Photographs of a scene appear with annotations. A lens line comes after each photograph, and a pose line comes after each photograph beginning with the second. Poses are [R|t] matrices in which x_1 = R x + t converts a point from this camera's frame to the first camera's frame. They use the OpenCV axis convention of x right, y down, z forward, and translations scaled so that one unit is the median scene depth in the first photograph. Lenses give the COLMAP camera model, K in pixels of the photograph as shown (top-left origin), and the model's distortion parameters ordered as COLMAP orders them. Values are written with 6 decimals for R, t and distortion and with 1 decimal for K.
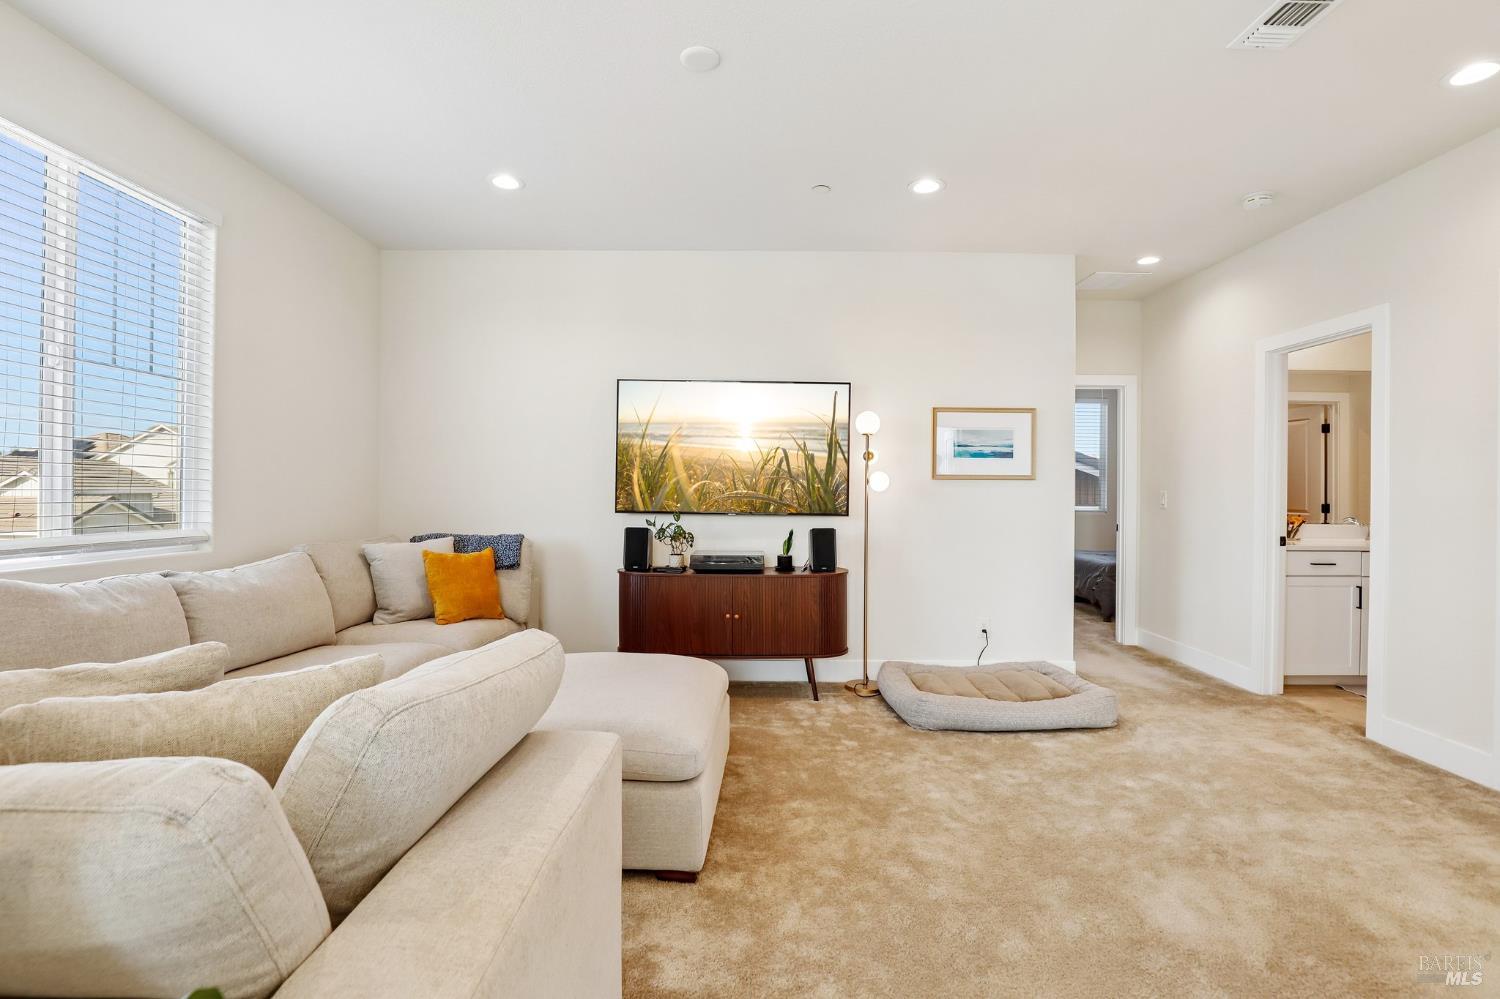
lens RADIAL K [[715.2, 0, 790.8], [0, 715.2, 494.2], [0, 0, 1]] dist [-0.029589, 0.002148]
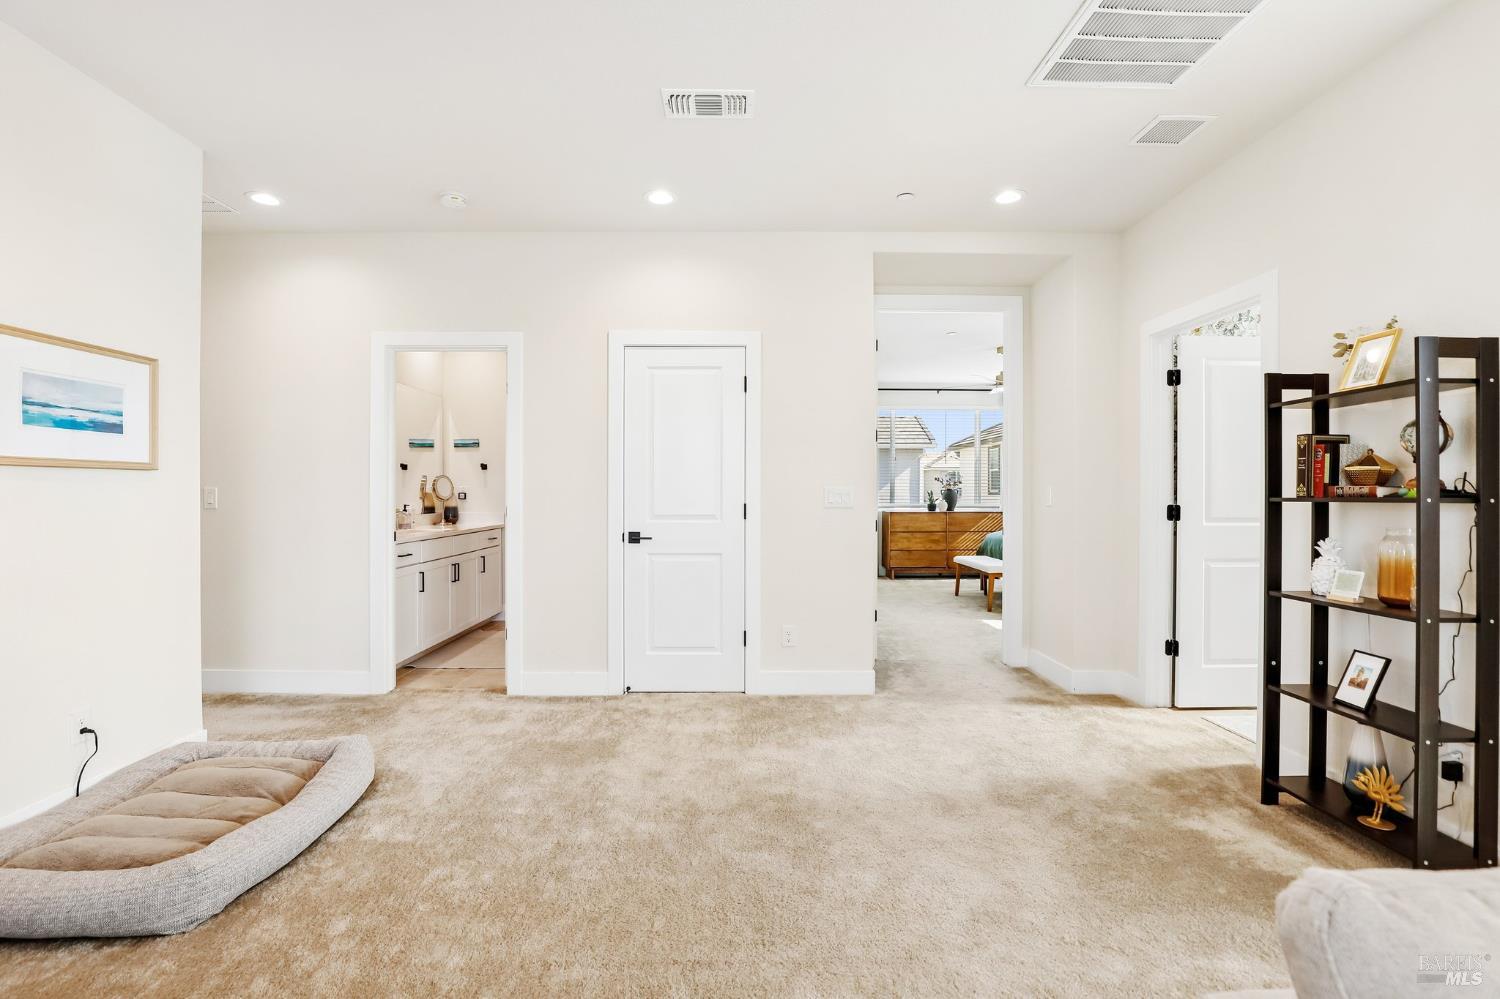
lens RADIAL K [[687.5, 0, 745.3], [0, 687.5, 488.9], [0, 0, 1]] dist [-0.001774, 0.000057]
pose [[0.034670, -0.008972, 0.999359, -0.259311], [-0.000727, 0.999959, 0.009003, -0.009006], [-0.999399, -0.001038, 0.034662, 0.447713]]
